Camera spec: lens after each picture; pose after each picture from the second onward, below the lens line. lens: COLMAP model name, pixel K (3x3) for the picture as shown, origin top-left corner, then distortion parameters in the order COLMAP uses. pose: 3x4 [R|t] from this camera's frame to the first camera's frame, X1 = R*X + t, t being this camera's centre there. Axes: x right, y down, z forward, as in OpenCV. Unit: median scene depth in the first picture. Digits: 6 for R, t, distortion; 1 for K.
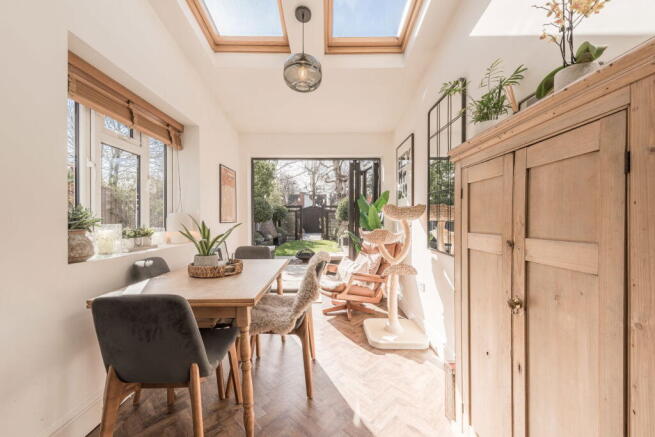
lens RADIAL K [[259.1, 0, 327.5], [0, 259.1, 218.5], [0, 0, 1]] dist [-0.000153, -0.000012]
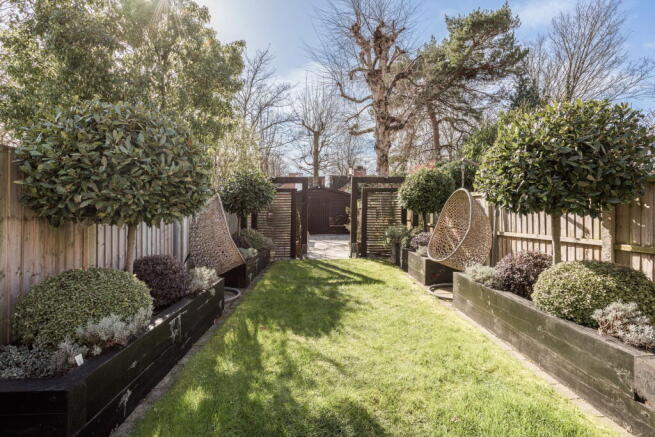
lens RADIAL K [[306.8, 0, 343.3], [0, 306.8, 187.3], [0, 0, 1]] dist [0.001325, 0.000012]
pose [[0.996907, 0.005216, 0.078417, -0.099170], [0.000653, 0.997210, -0.074639, 0.005752], [-0.078588, 0.074459, 0.994123, 0.612521]]
